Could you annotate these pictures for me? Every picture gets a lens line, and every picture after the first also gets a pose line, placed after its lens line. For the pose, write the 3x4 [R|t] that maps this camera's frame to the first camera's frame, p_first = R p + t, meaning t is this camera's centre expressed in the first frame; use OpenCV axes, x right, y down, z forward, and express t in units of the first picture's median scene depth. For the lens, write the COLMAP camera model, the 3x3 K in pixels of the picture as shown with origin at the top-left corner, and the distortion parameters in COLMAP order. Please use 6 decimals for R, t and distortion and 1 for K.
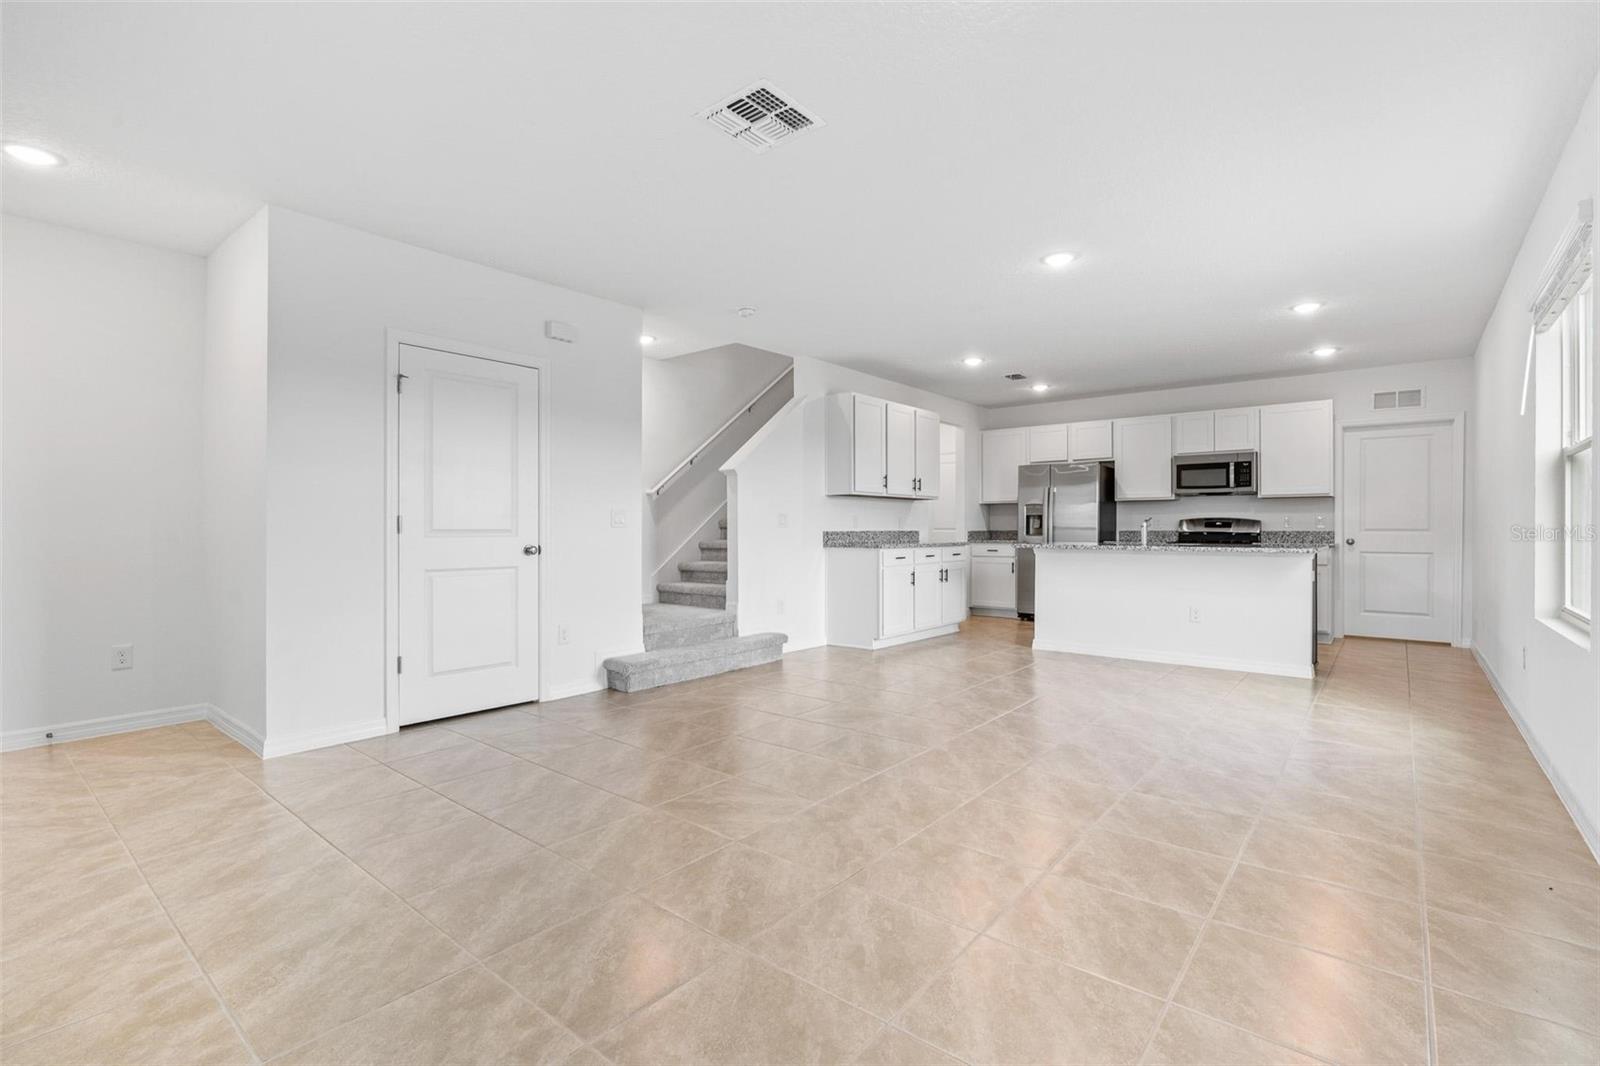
lens RADIAL K [[722.2, 0, 802.6], [0, 722.2, 535.4], [0, 0, 1]] dist [-0.011286, 0.004077]
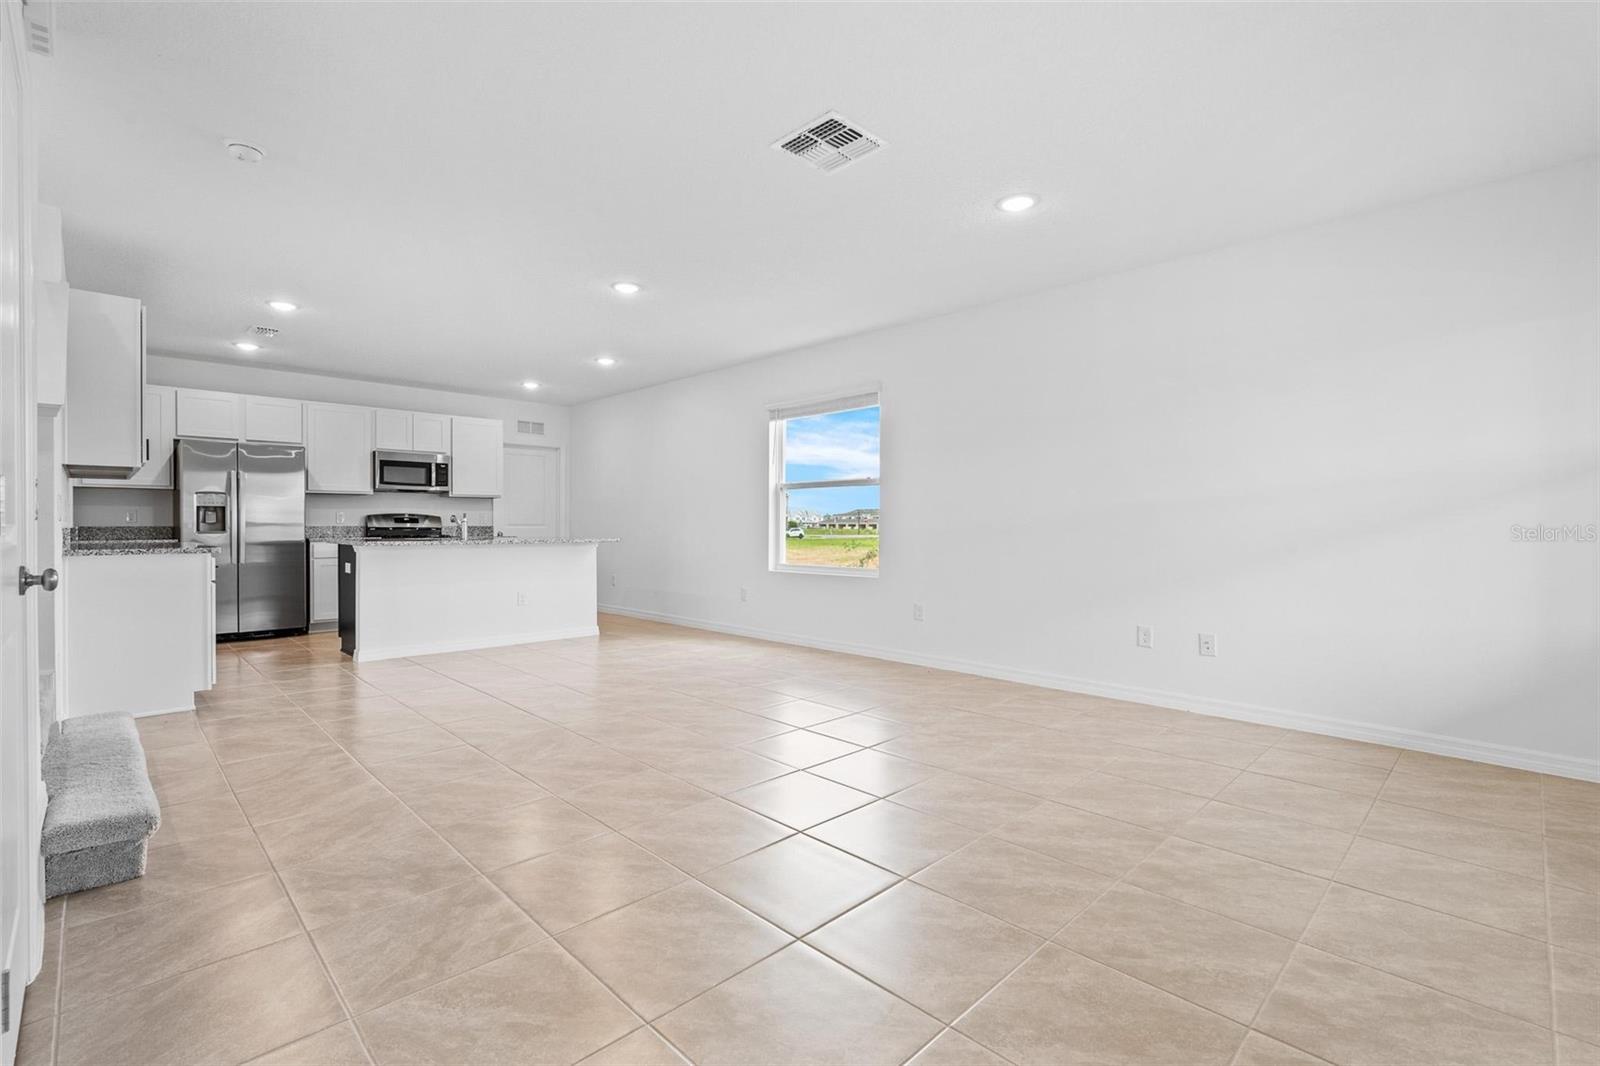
lens RADIAL K [[722.2, 0, 788.7], [0, 722.2, 524.0], [0, 0, 1]] dist [-0.011286, 0.004077]
pose [[0.117248, 0.000334, 0.993103, -0.427643], [0.009860, 0.999950, -0.001500, -0.002574], [-0.993054, 0.009968, 0.117238, 0.350113]]
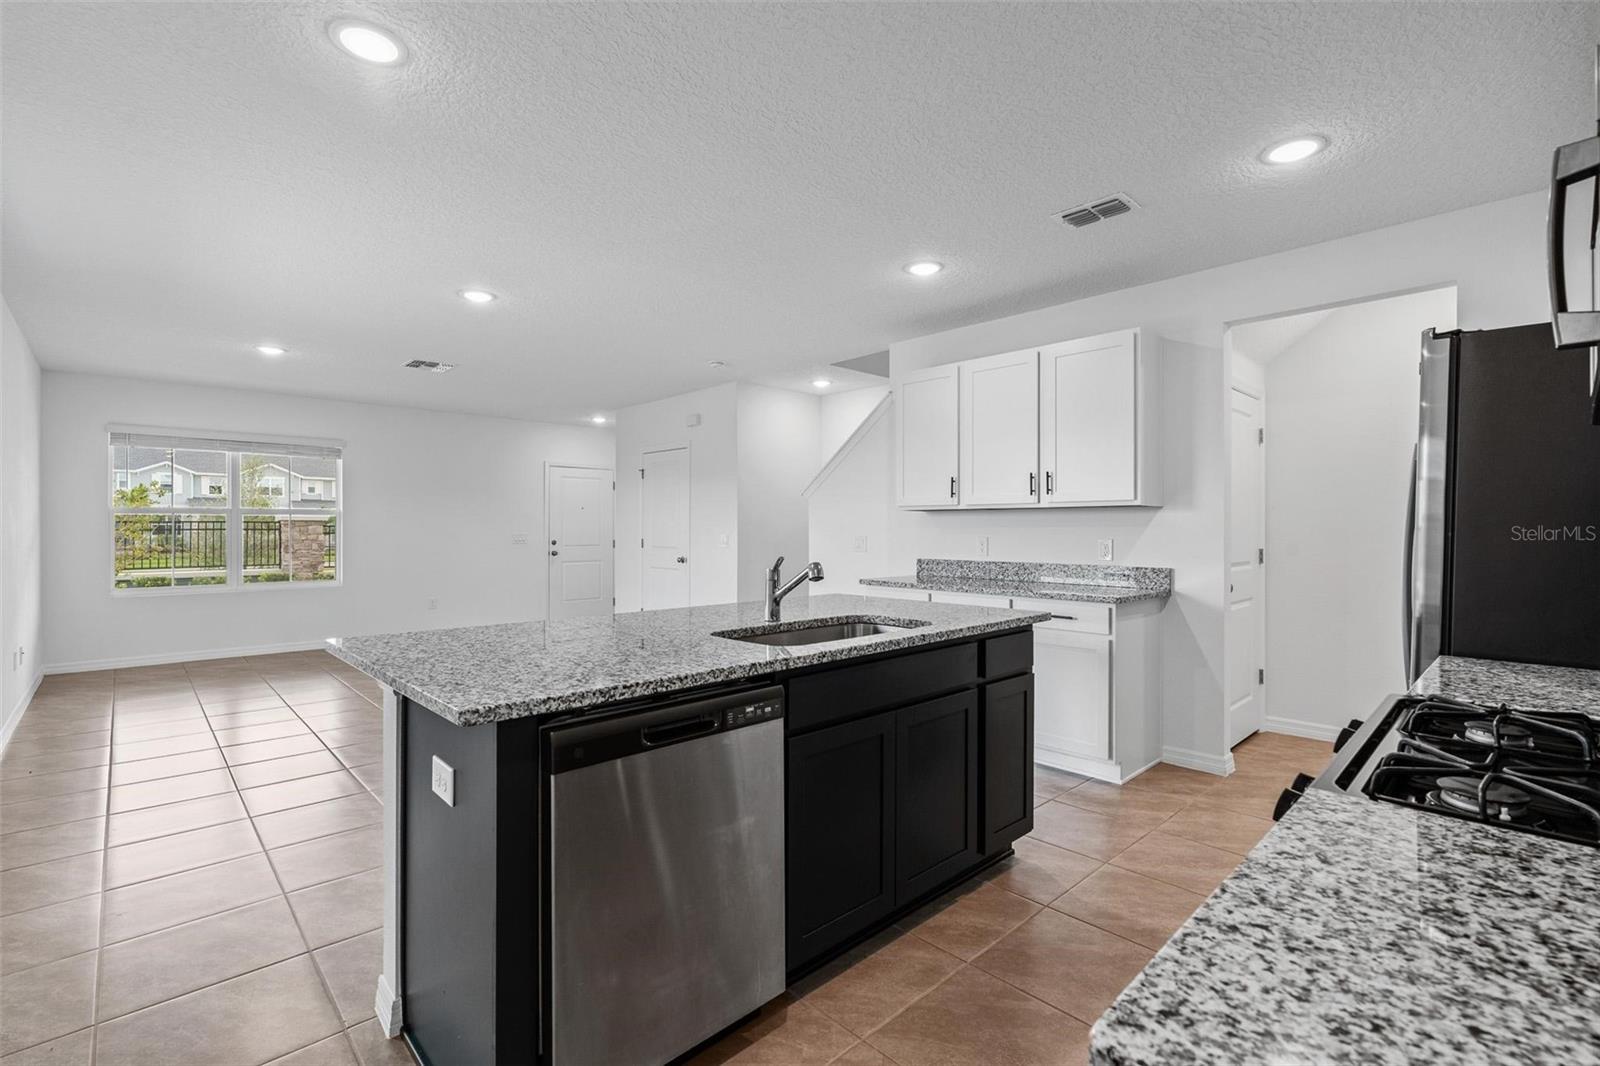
lens RADIAL K [[722.2, 0, 799.7], [0, 722.2, 525.3], [0, 0, 1]] dist [-0.011286, 0.004077]
pose [[-0.125011, -0.002945, -0.992151, 0.753371], [-0.010047, 0.999948, -0.001702, -0.035735], [0.992105, 0.009756, -0.125034, 0.905500]]
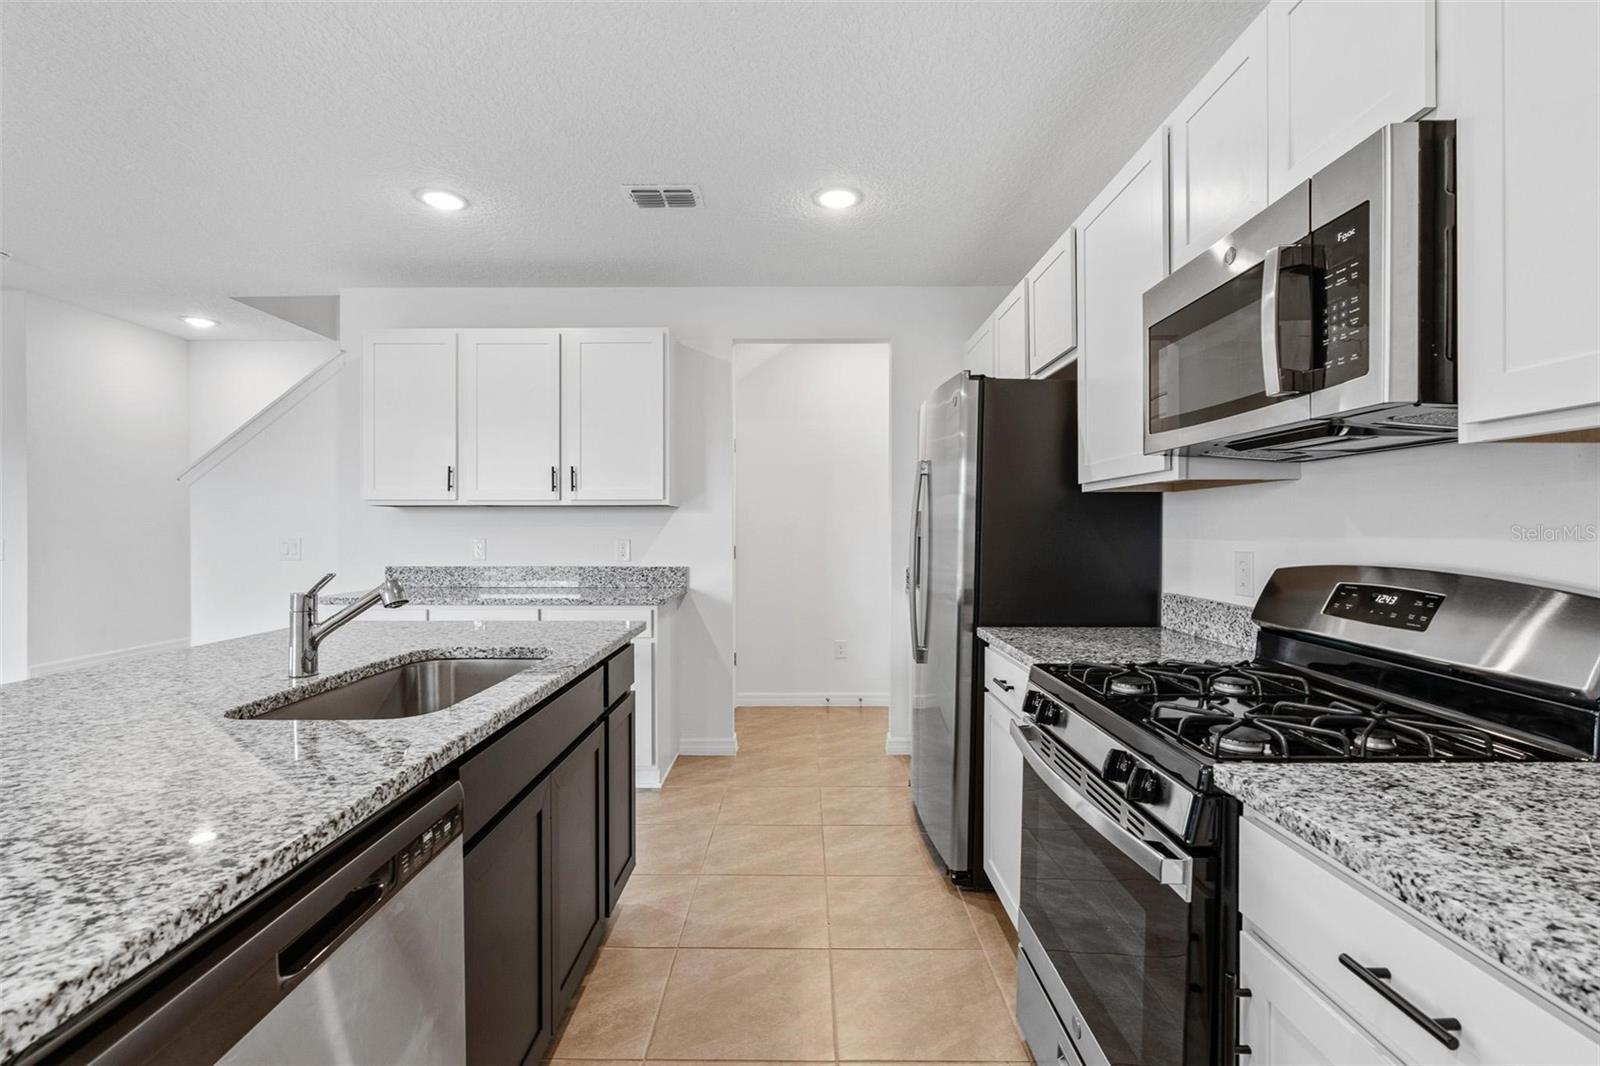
lens RADIAL K [[722.2, 0, 798.1], [0, 722.2, 528.8], [0, 0, 1]] dist [-0.011286, 0.004077]
pose [[0.629117, 0.001360, -0.777310, 0.672771], [-0.007678, 0.999961, -0.004465, -0.034940], [0.777273, 0.008777, 0.629102, 0.827593]]
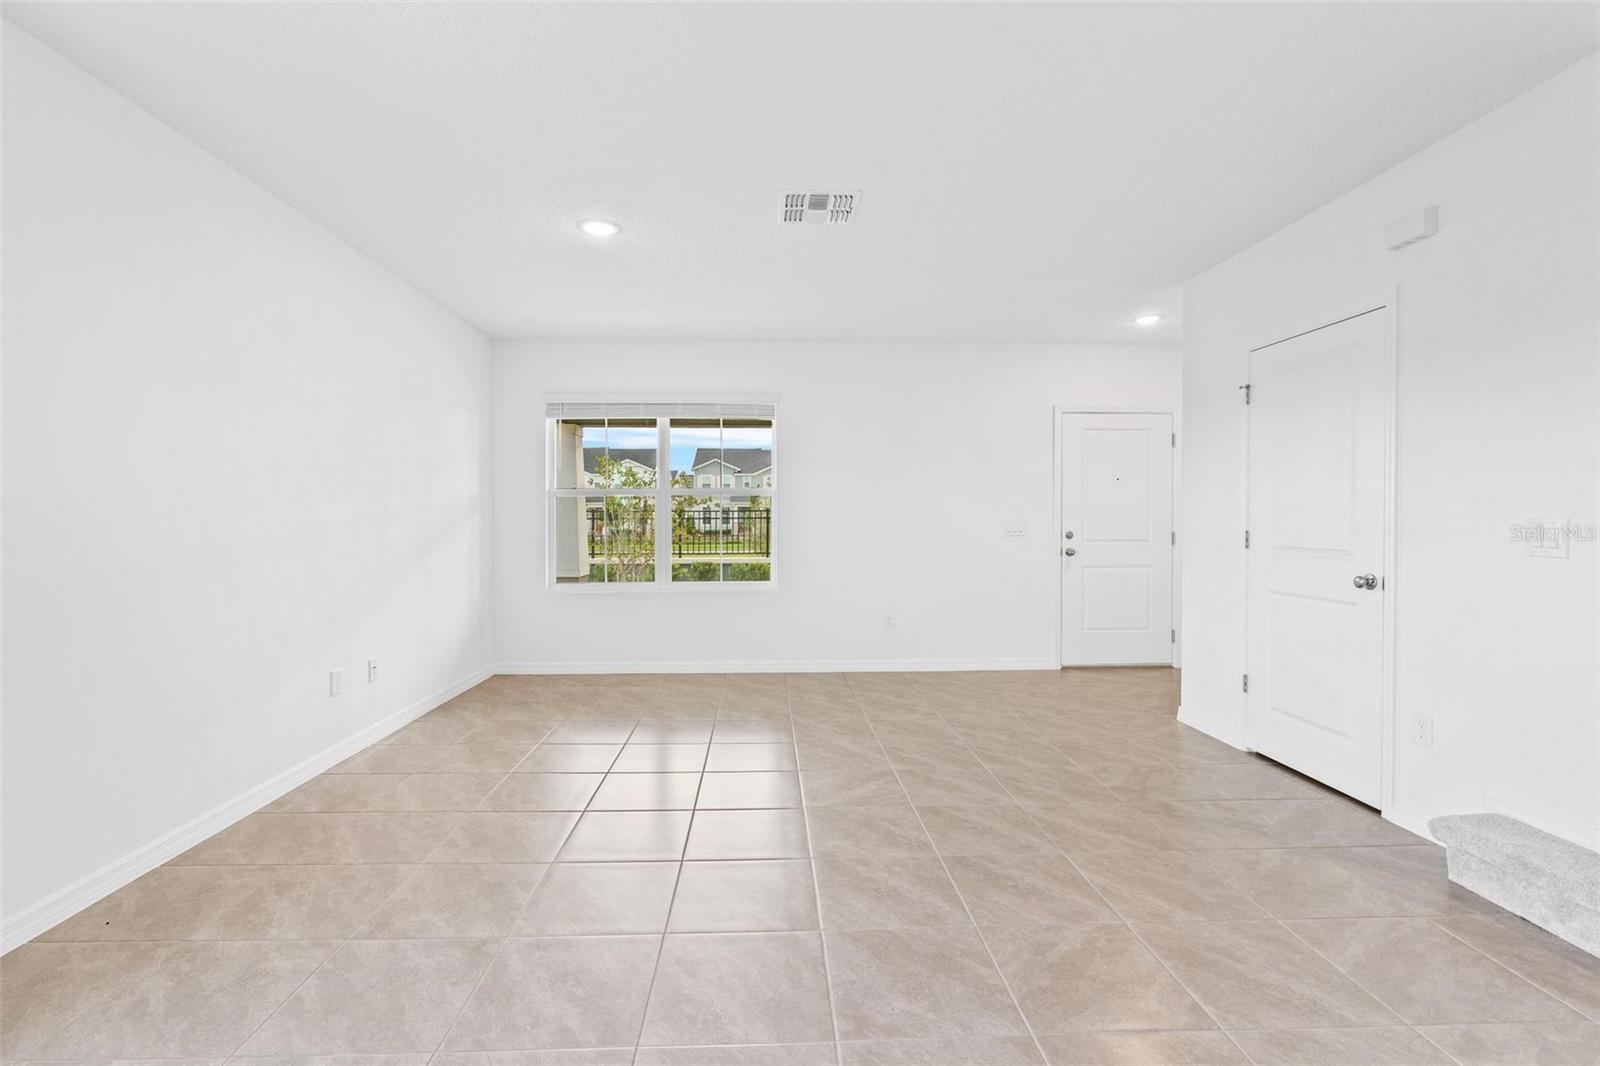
lens RADIAL K [[722.2, 0, 791.6], [0, 722.2, 525.0], [0, 0, 1]] dist [-0.011286, 0.004077]
pose [[-0.747716, 0.007473, -0.663977, 0.292421], [-0.004251, 0.999862, 0.016041, -0.025520], [0.664005, 0.014817, -0.747581, 0.703131]]
